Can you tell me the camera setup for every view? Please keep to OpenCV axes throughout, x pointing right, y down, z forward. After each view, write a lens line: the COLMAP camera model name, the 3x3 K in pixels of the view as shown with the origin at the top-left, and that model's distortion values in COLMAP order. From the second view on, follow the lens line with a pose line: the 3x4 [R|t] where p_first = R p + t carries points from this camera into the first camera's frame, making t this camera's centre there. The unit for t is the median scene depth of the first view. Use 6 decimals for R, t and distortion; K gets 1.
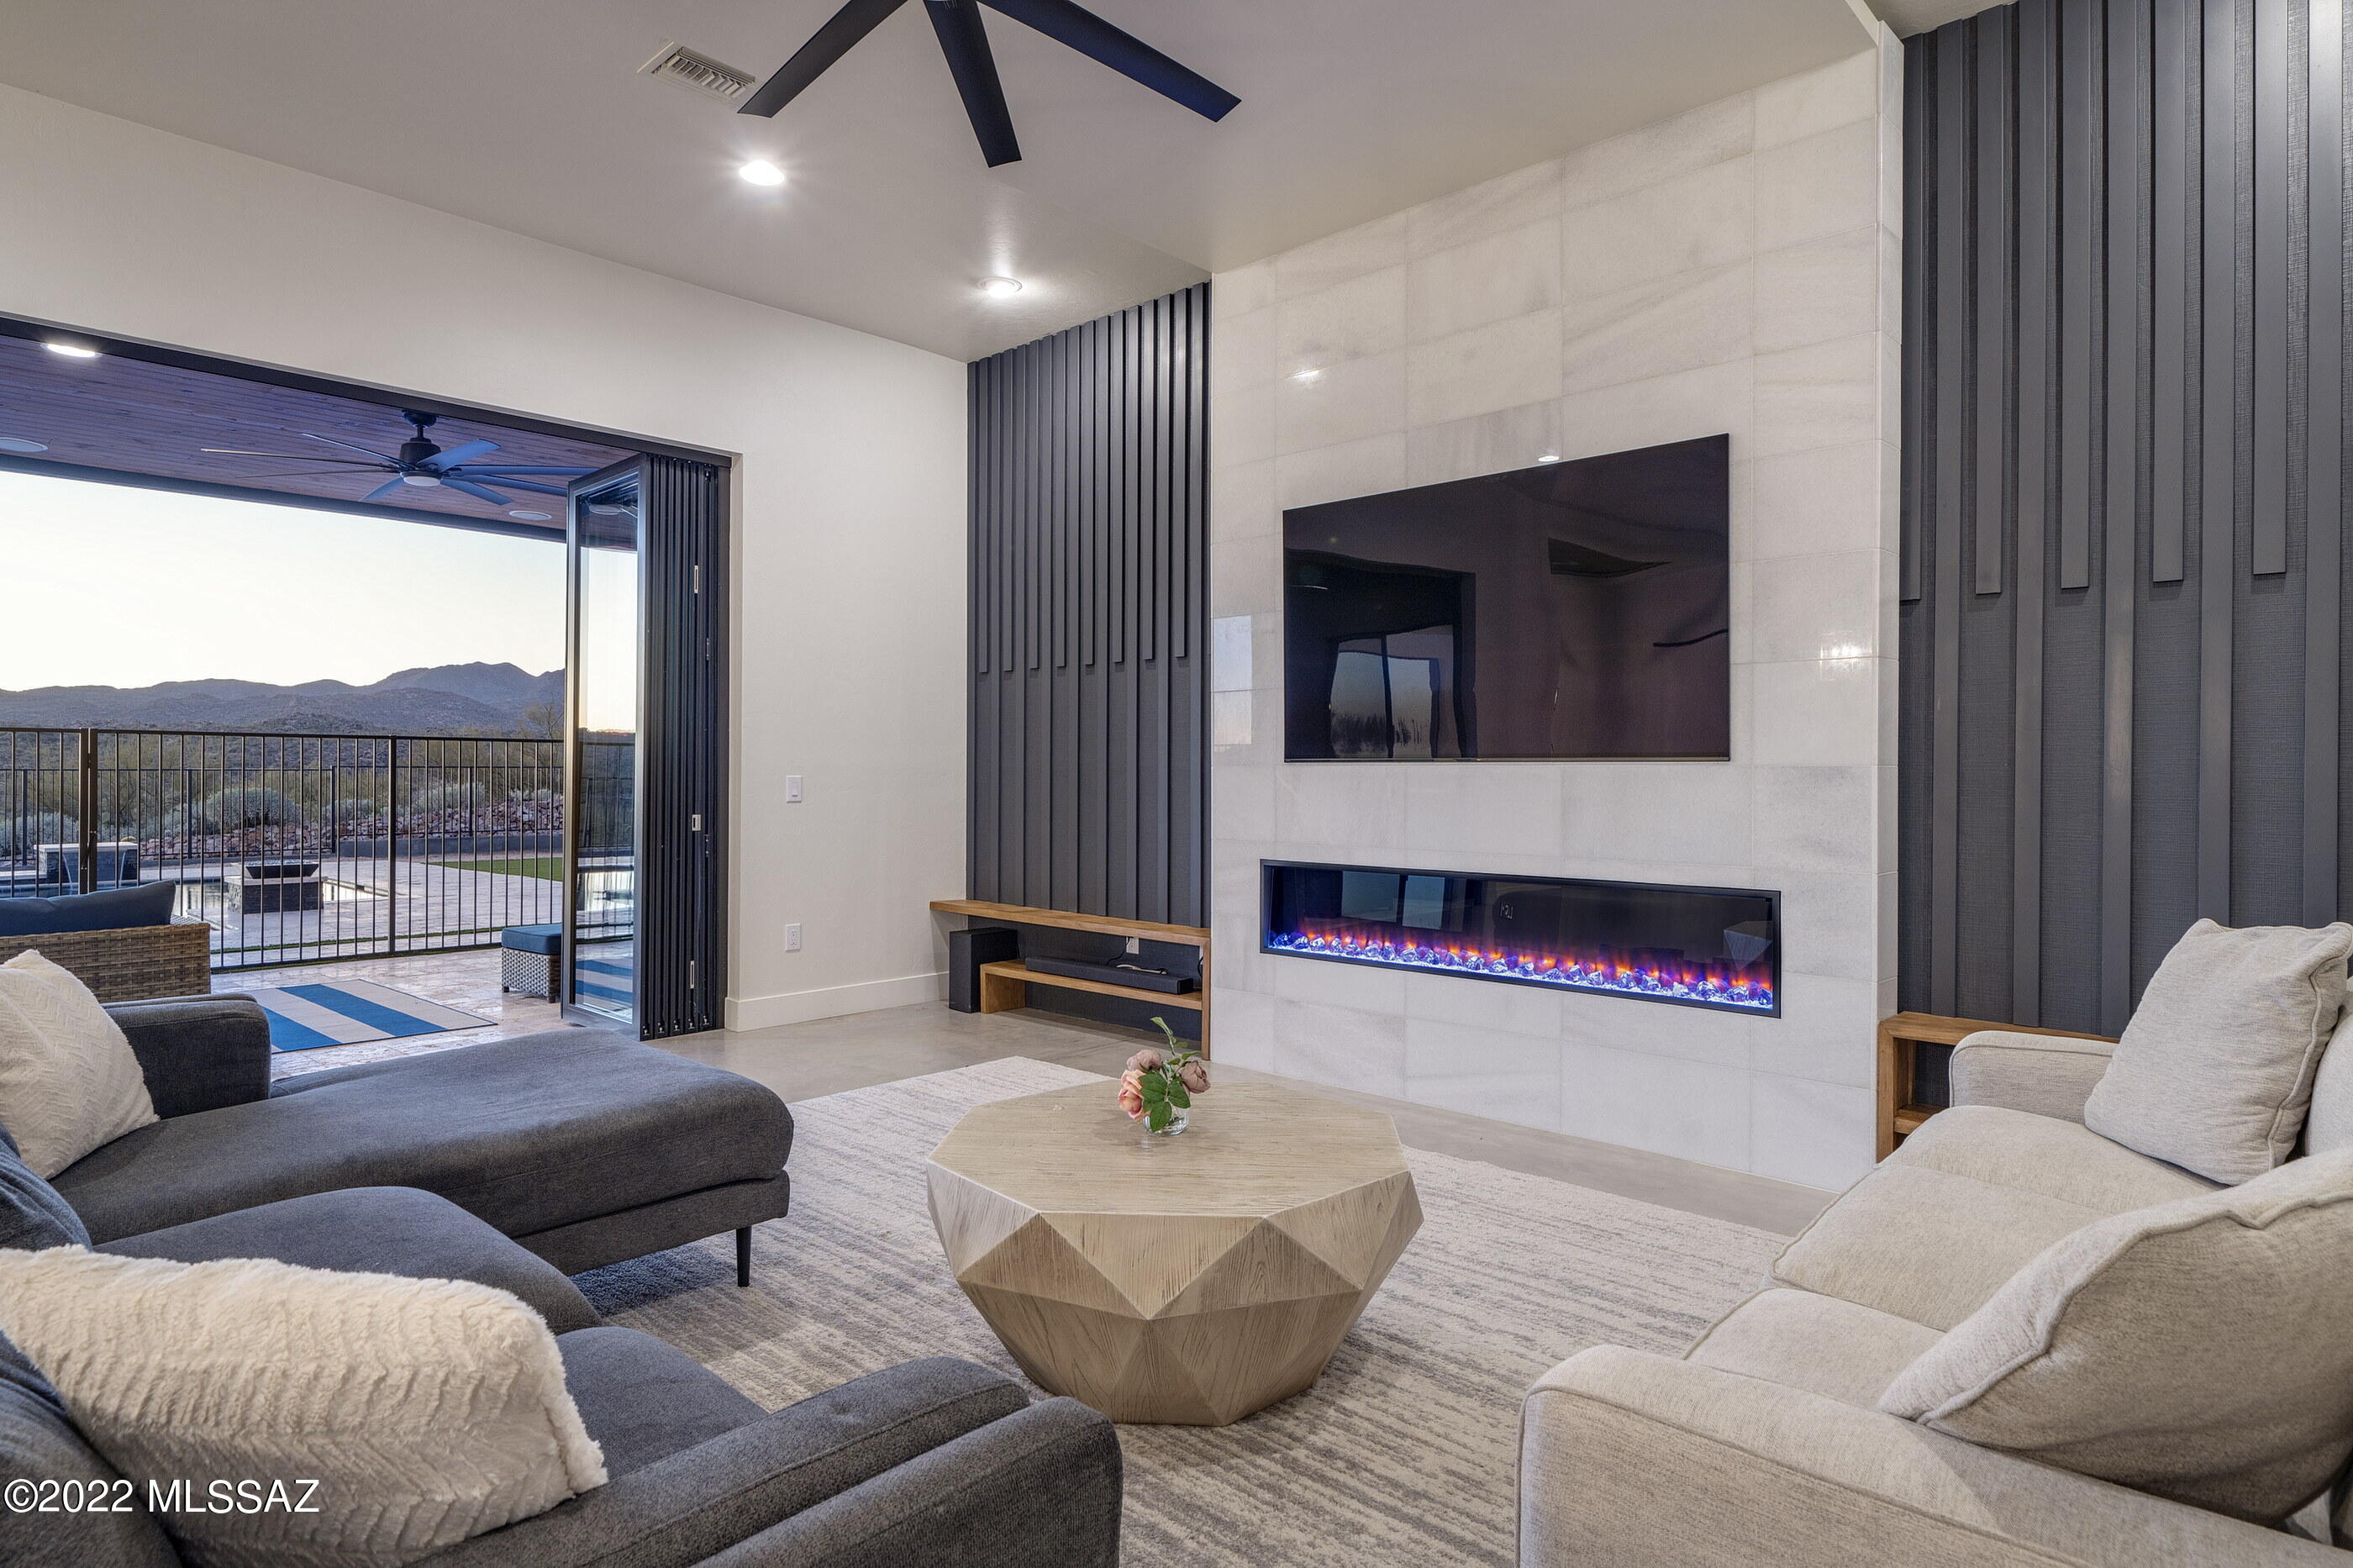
lens RADIAL K [[1301.1, 0, 1176.5], [0, 1301.1, 784.0], [0, 0, 1]] dist [0.048530, -0.075202]
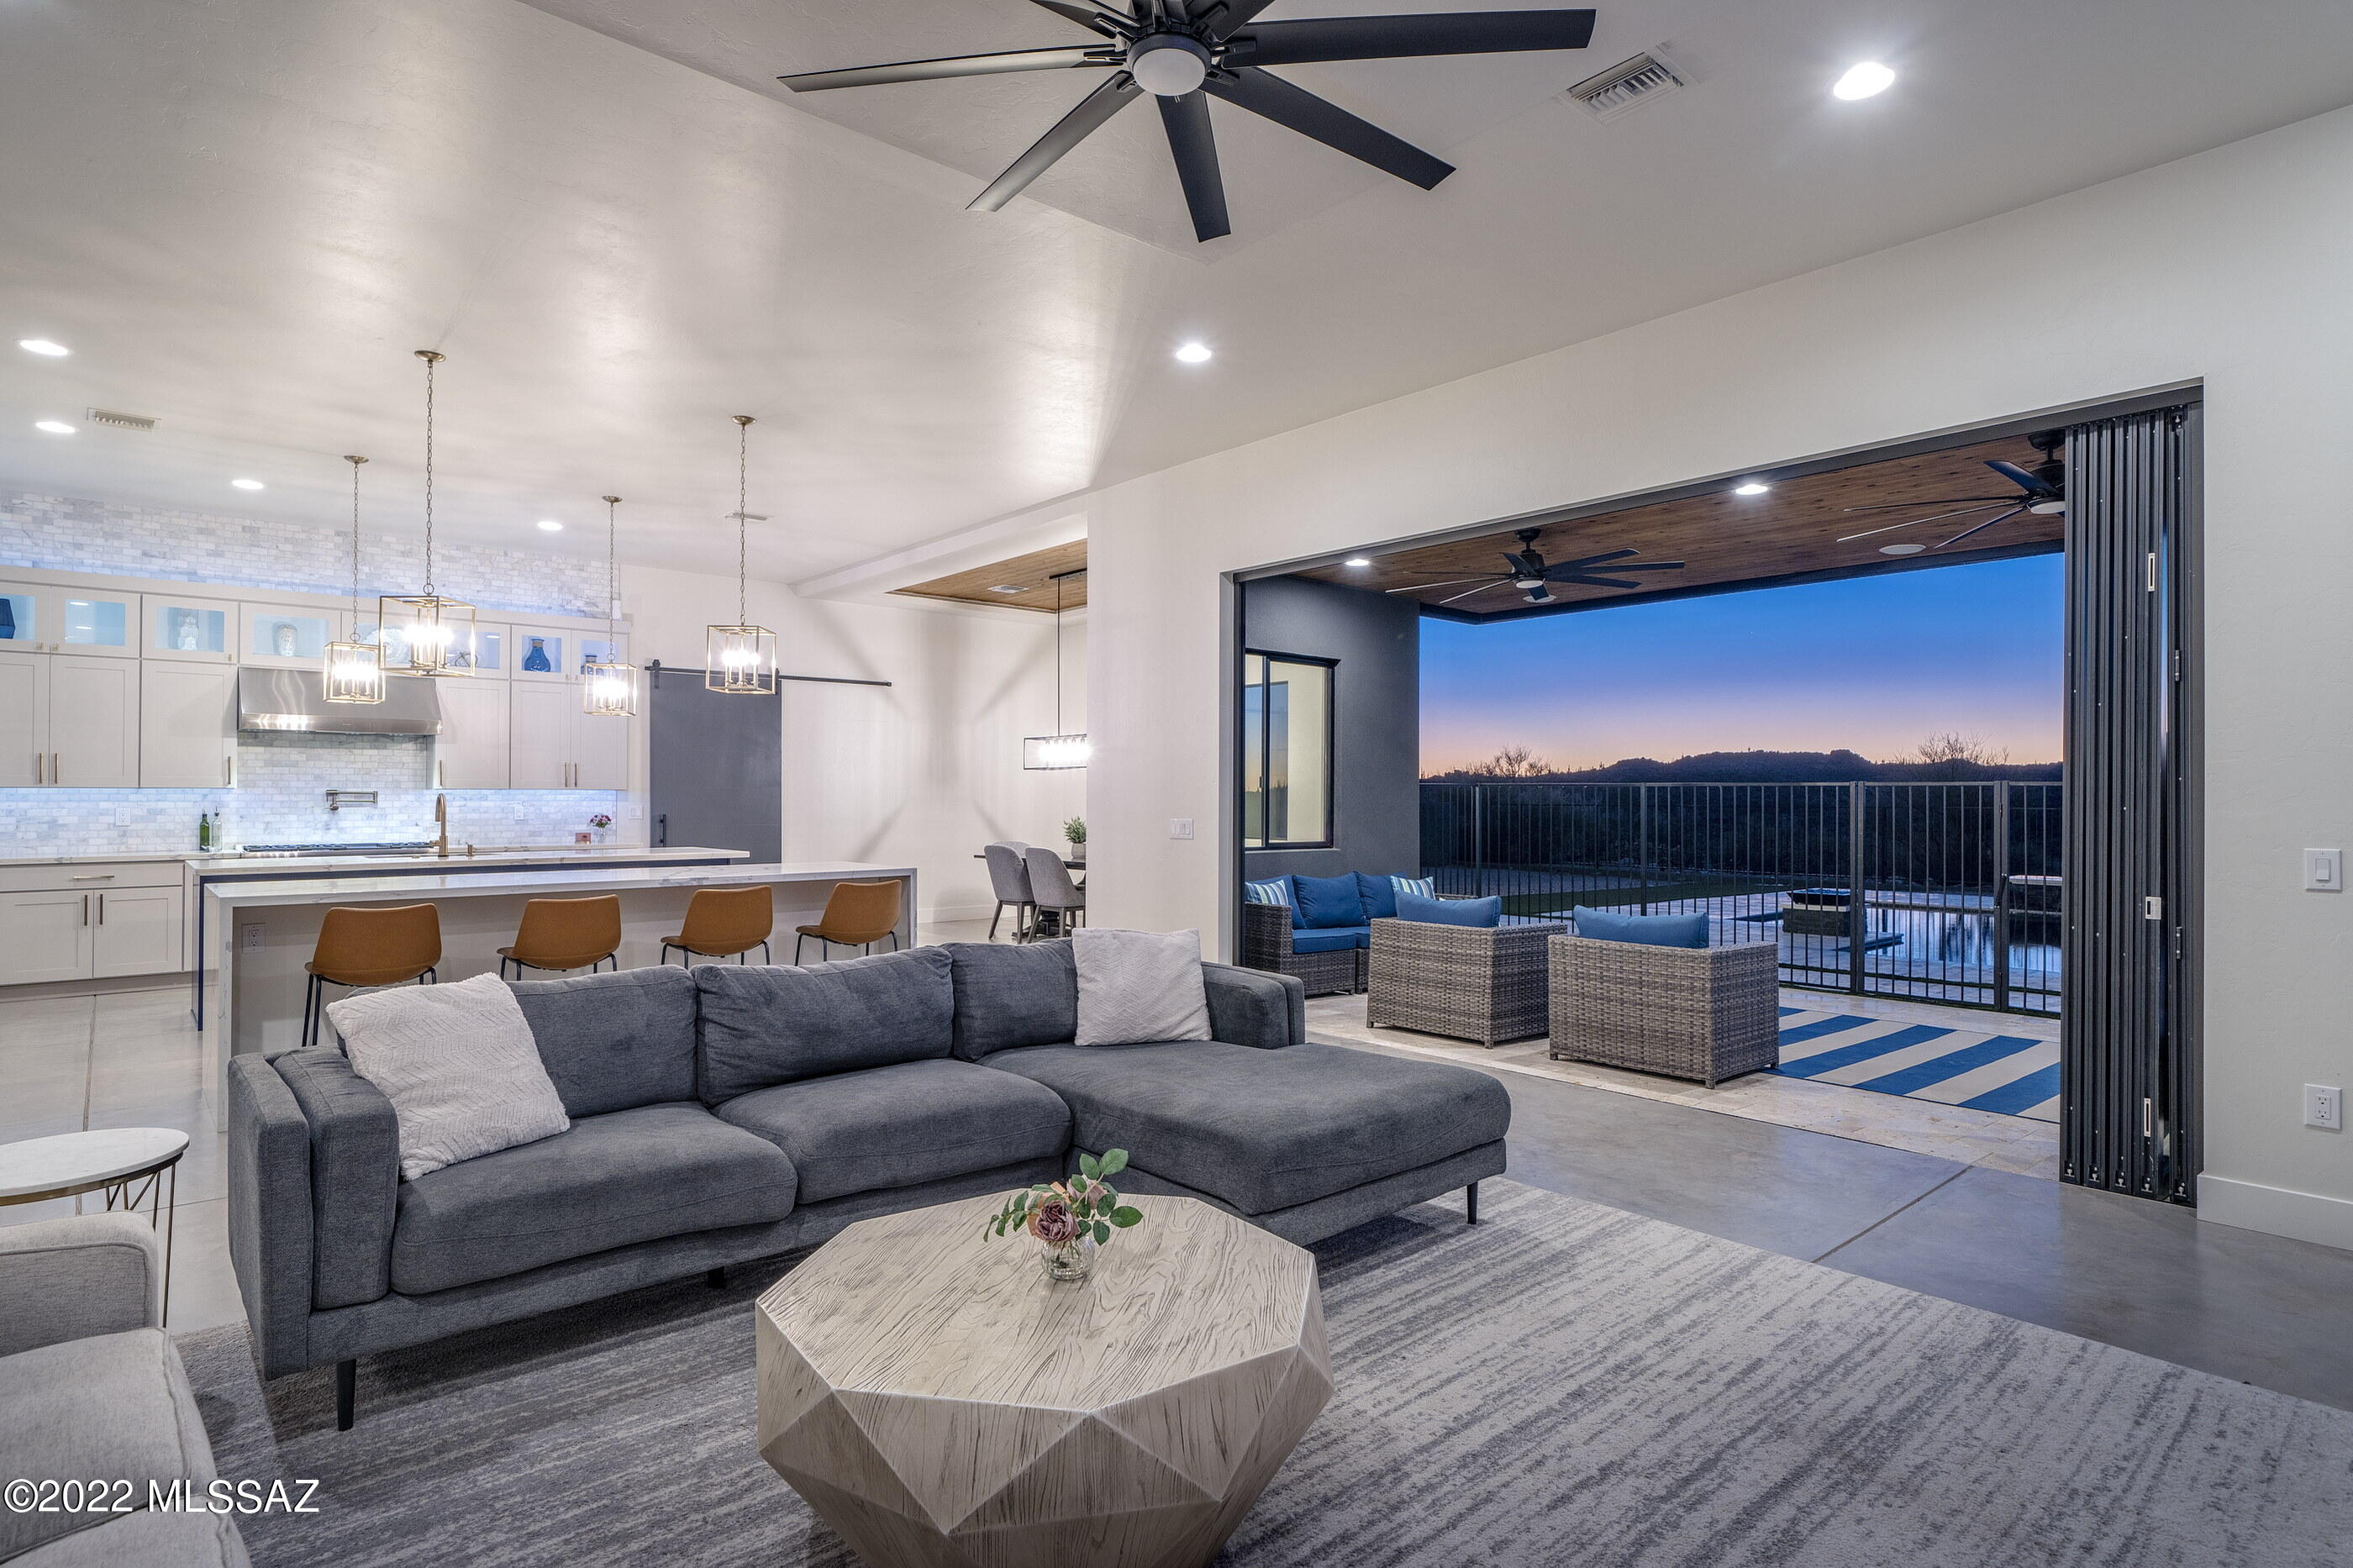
lens RADIAL K [[1255.3, 0, 1194.3], [0, 1255.3, 781.9], [0, 0, 1]] dist [-0.003655, -0.000619]
pose [[-0.111836, -0.009853, -0.993678, 0.492074], [-0.015128, 0.999852, -0.008212, -0.034329], [0.993612, 0.014114, -0.111968, 0.703792]]
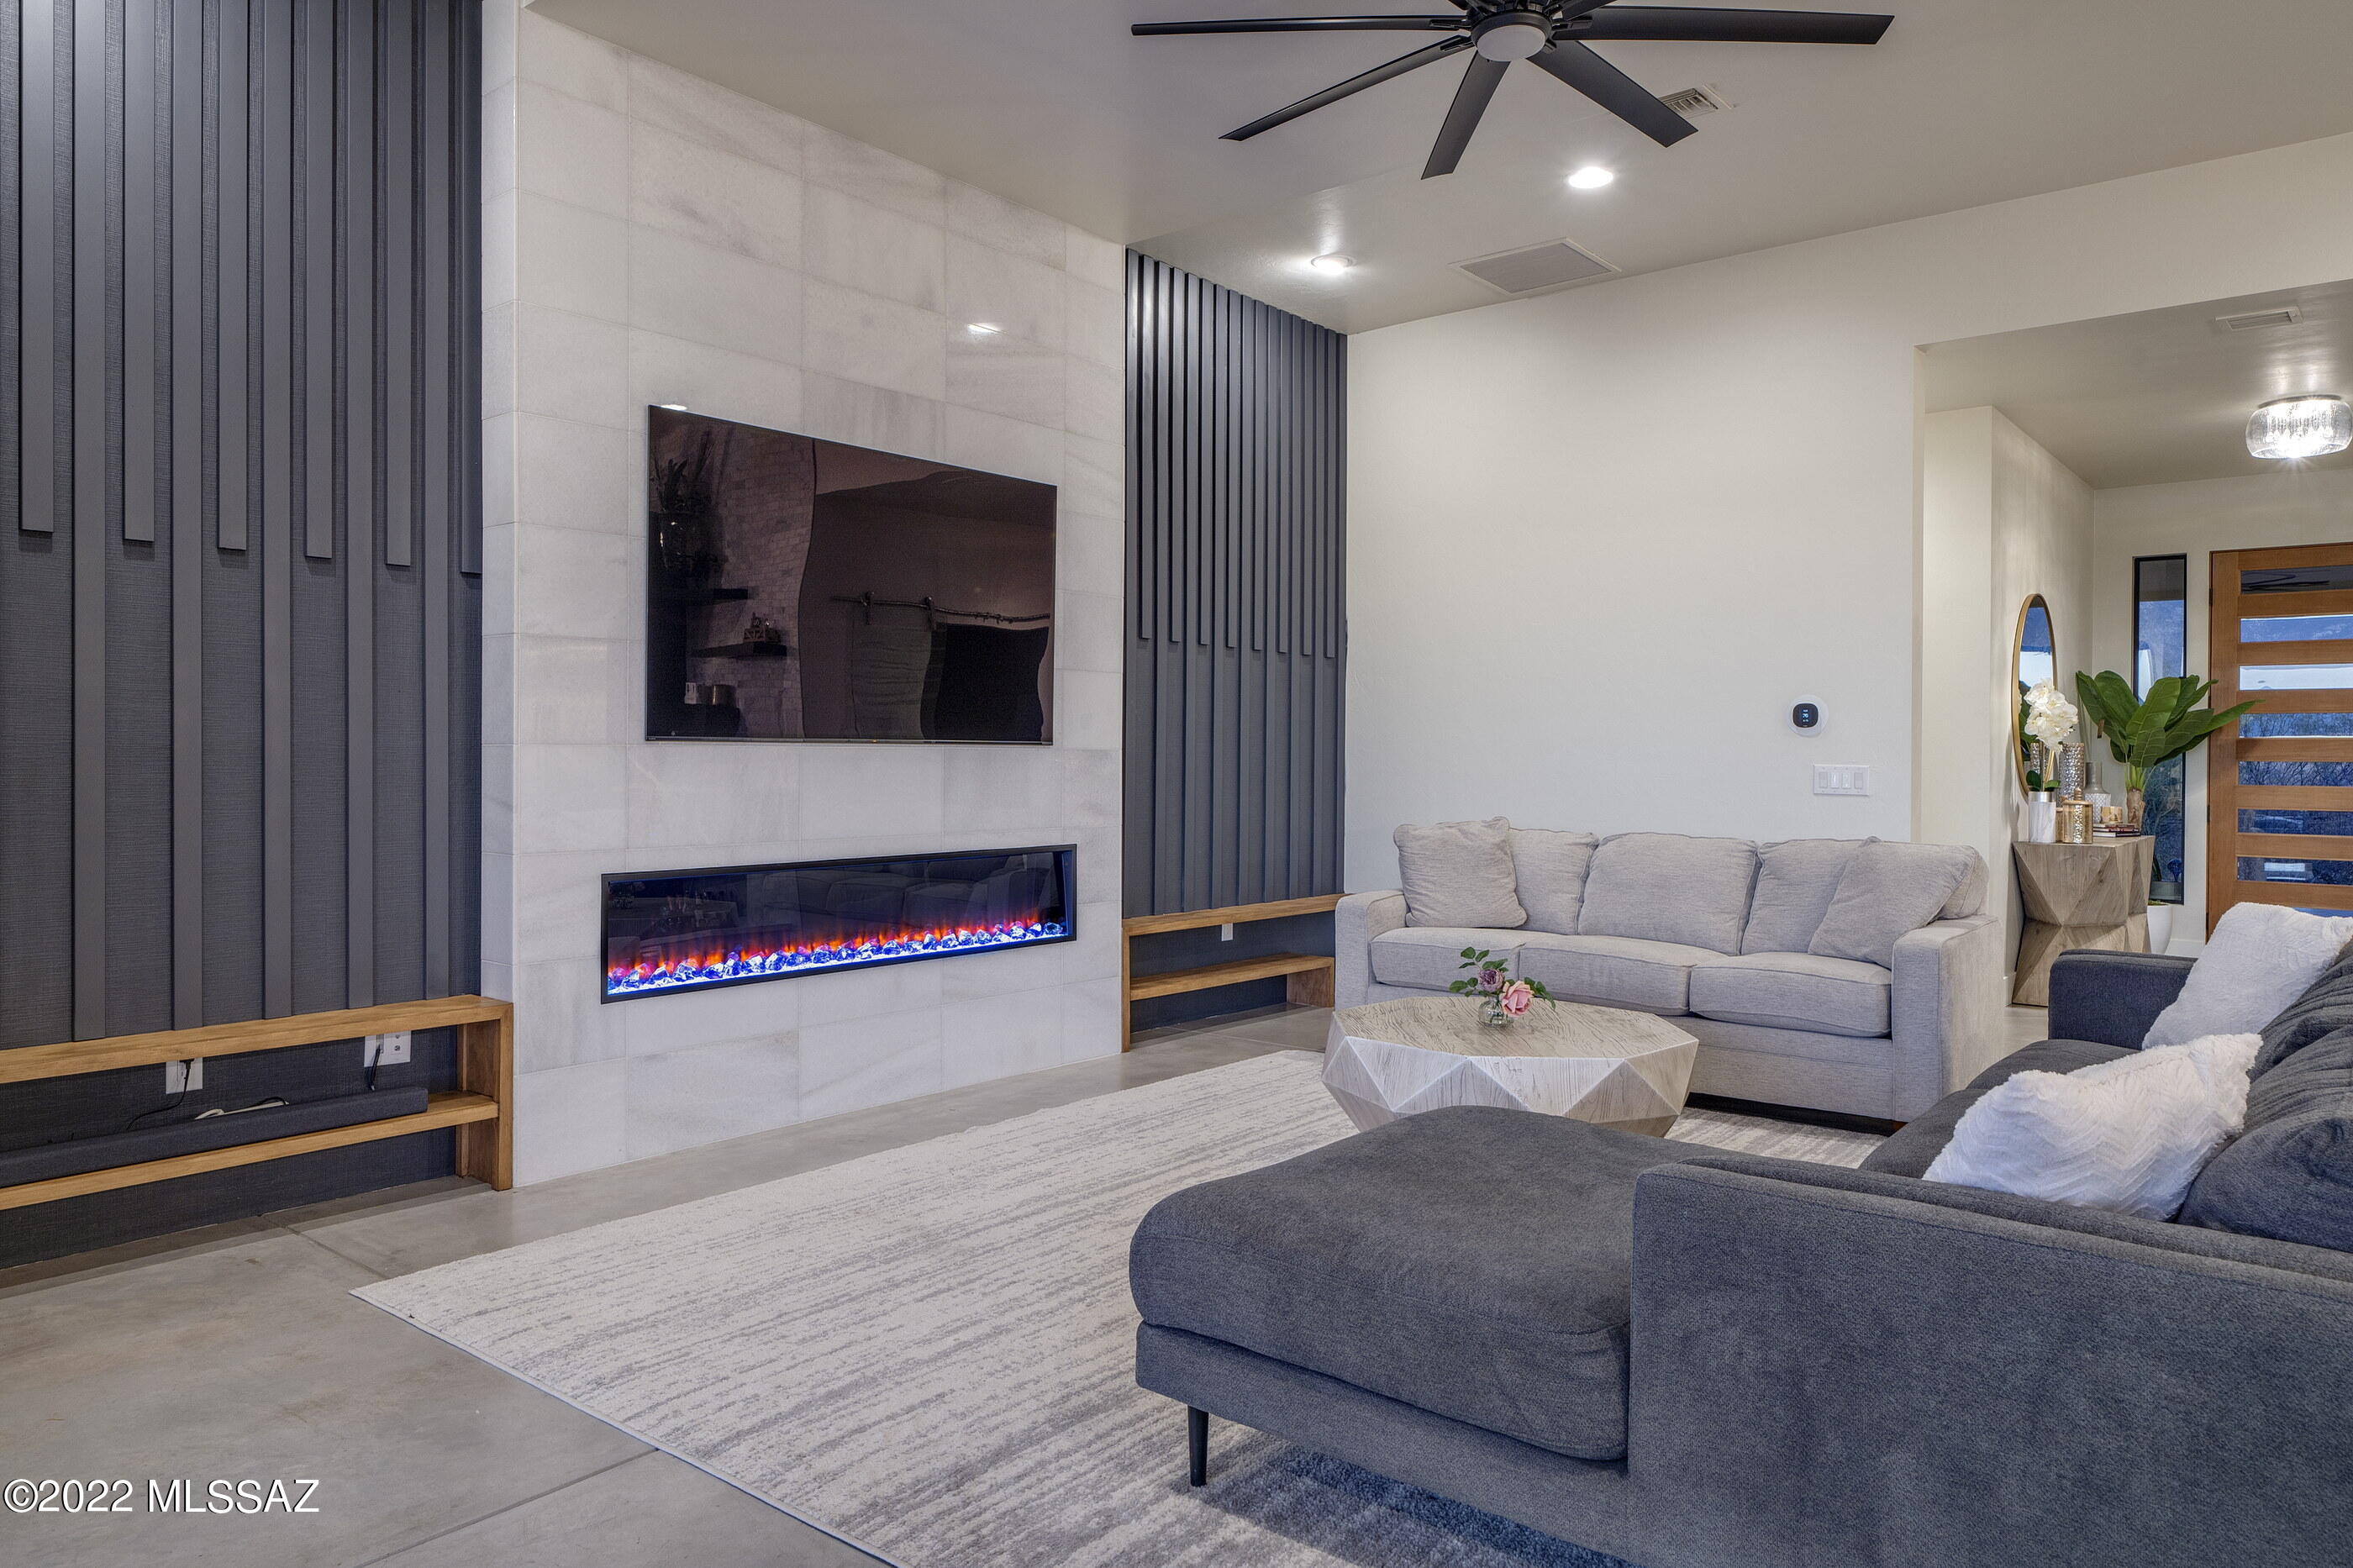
lens RADIAL K [[1459.0, 0, 1176.5], [0, 1459.0, 784.0], [0, 0, 1]] dist [0.002634, 0.002612]
pose [[-0.025927, -0.024631, 0.999360, -0.877680], [0.005052, 0.999680, 0.024769, -0.012885], [-0.999651, 0.005691, -0.025794, 0.817641]]
